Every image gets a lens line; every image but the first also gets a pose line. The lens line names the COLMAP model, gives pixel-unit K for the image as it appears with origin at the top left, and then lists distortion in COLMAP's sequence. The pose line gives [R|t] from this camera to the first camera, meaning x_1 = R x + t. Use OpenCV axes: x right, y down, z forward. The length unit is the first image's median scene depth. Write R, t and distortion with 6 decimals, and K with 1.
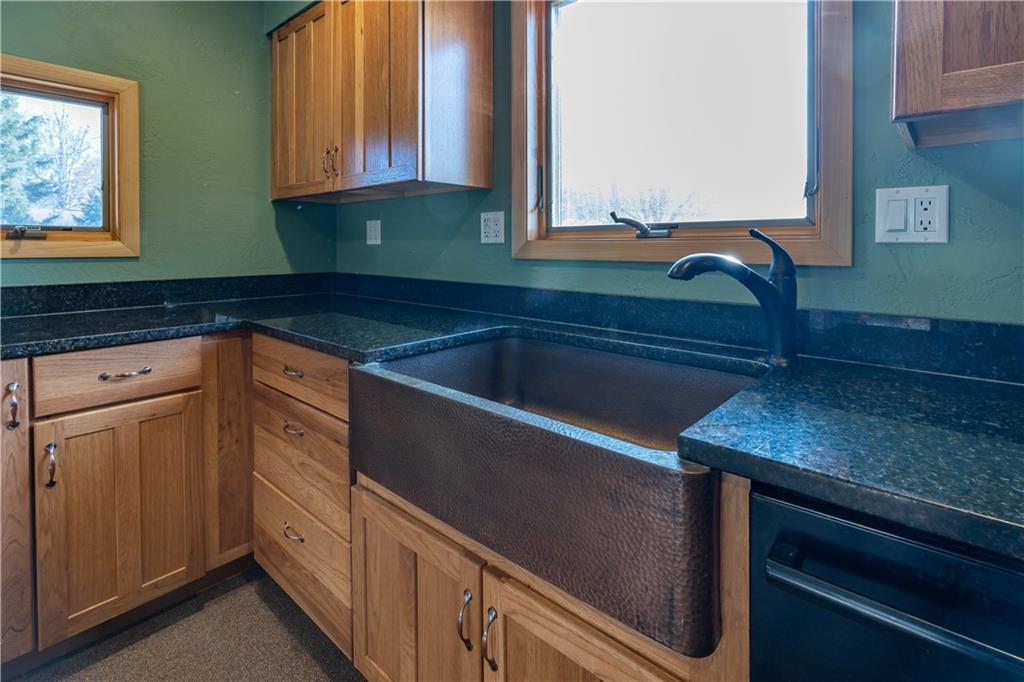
lens RADIAL K [[489.0, 0, 500.6], [0, 489.0, 246.7], [0, 0, 1]] dist [0.001355, -0.000692]
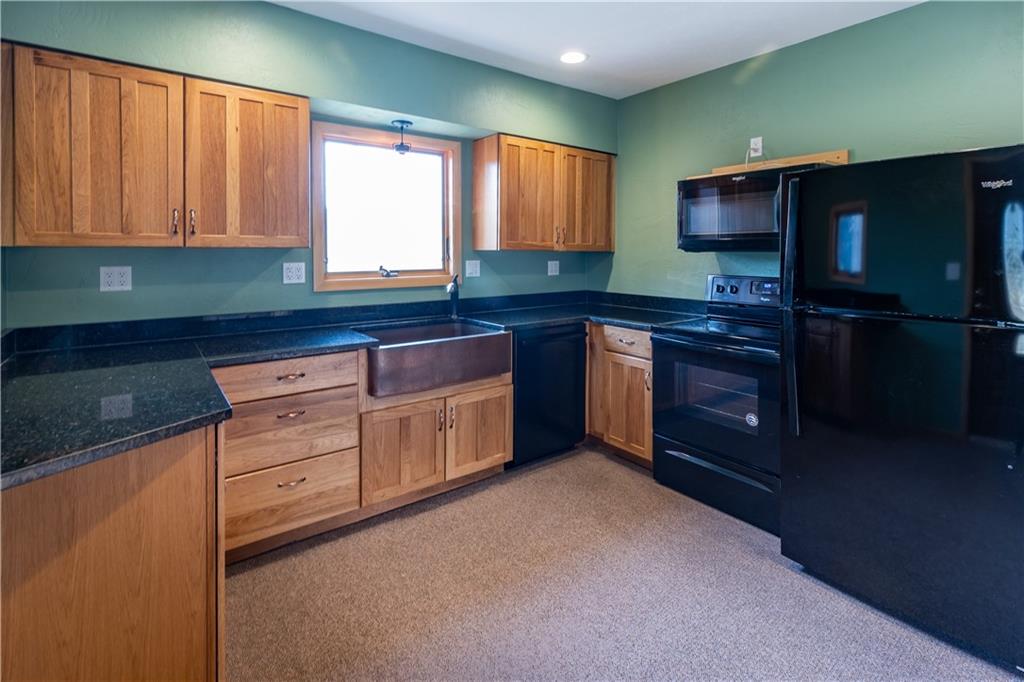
lens RADIAL K [[489.0, 0, 489.5], [0, 489.0, 263.5], [0, 0, 1]] dist [0.001355, -0.000692]
pose [[0.235647, -0.025196, 0.971512, -1.448237], [0.009818, 0.999675, 0.023545, -0.104870], [-0.971789, 0.003990, 0.235818, 0.035606]]
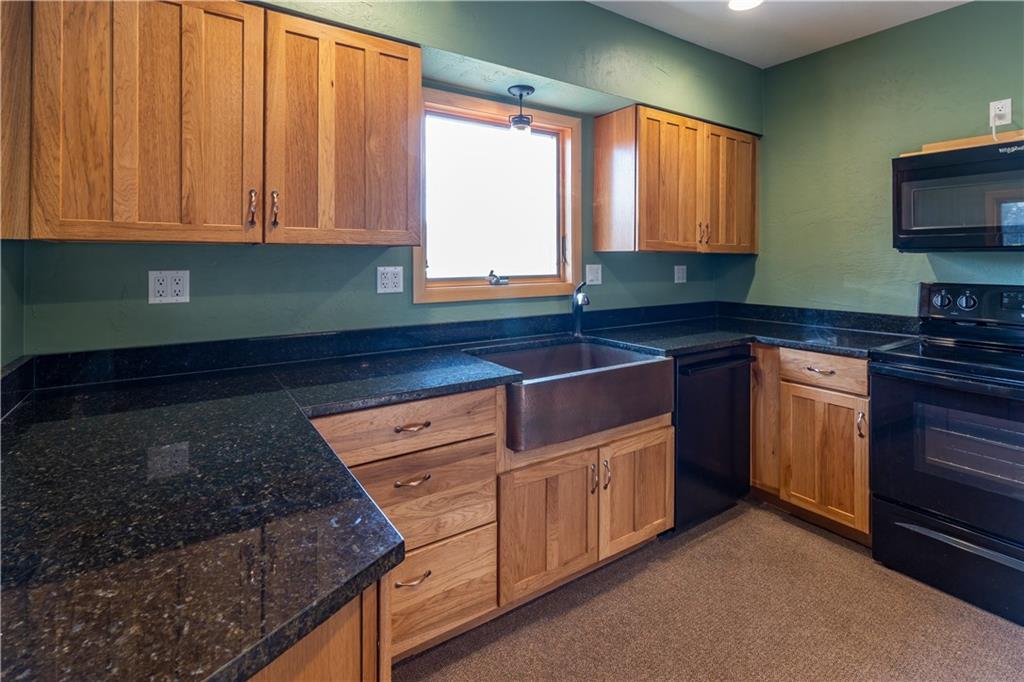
lens RADIAL K [[482.1, 0, 498.2], [0, 482.1, 263.6], [0, 0, 1]] dist [0.000862, -0.001491]
pose [[0.270132, -0.009973, 0.962772, -1.144581], [0.009847, 0.999923, 0.007595, -0.089236], [-0.962773, 0.007429, 0.270210, 0.446572]]
